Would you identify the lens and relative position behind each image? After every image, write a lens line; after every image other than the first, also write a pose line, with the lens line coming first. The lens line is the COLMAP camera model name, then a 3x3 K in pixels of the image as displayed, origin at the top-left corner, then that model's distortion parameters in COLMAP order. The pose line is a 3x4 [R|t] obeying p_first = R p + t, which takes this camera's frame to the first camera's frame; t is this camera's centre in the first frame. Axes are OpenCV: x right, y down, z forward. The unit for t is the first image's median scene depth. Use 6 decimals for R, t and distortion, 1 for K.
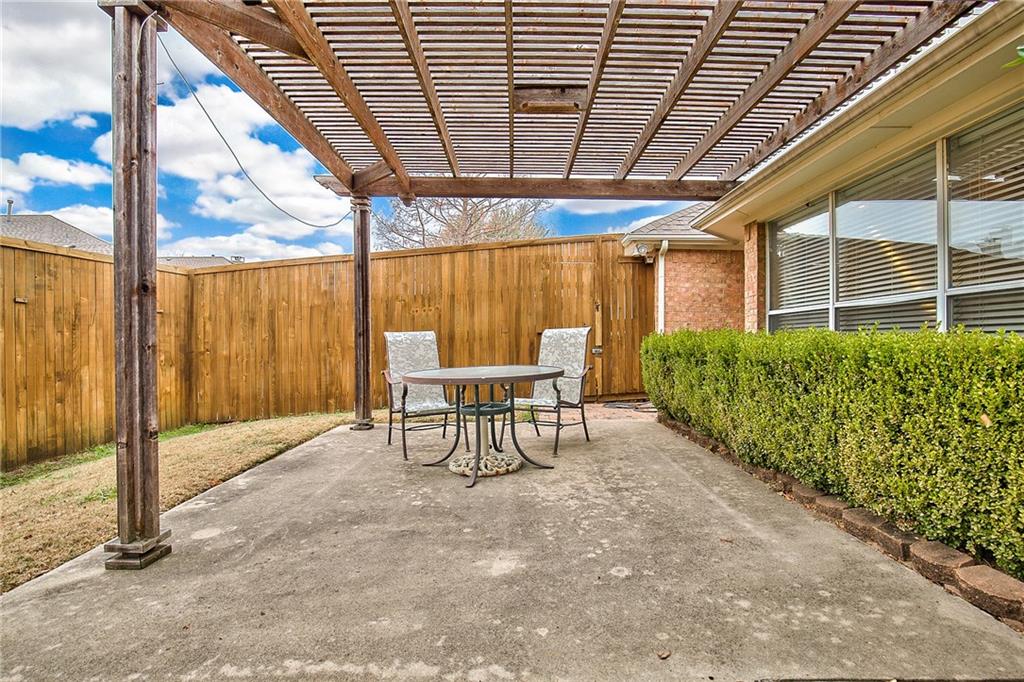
lens RADIAL K [[471.0, 0, 513.8], [0, 471.0, 343.6], [0, 0, 1]] dist [-0.030741, 0.010094]
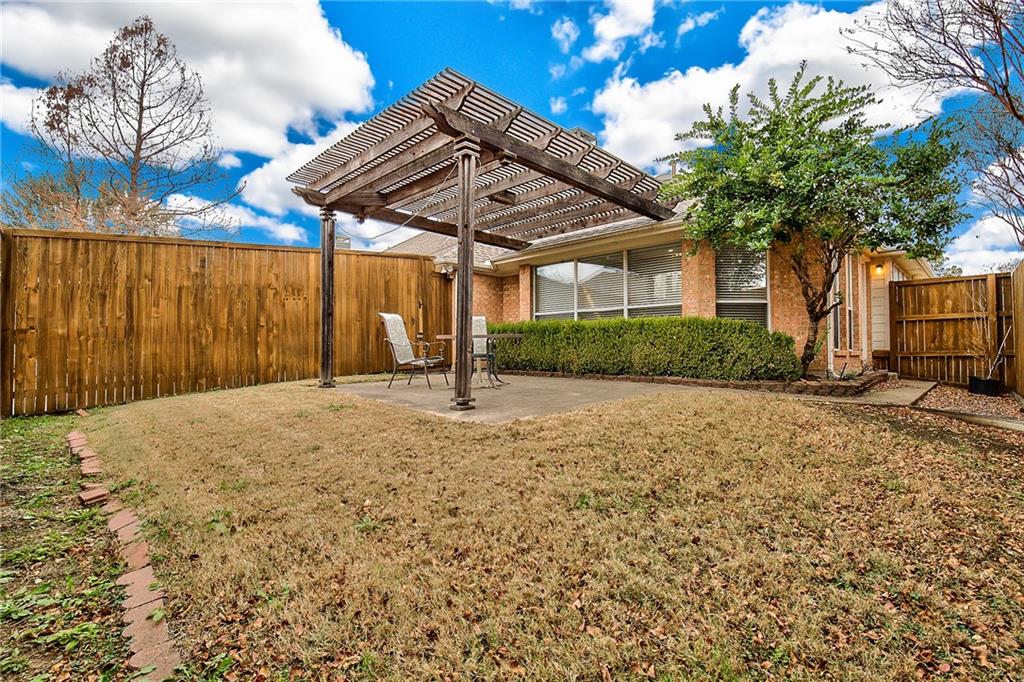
lens RADIAL K [[471.0, 0, 513.8], [0, 471.0, 343.6], [0, 0, 1]] dist [-0.030741, 0.010094]
pose [[0.709446, 0.006613, 0.704729, -0.624115], [0.004314, 0.999896, -0.013726, 0.057970], [-0.704746, 0.012778, 0.709344, -0.202805]]
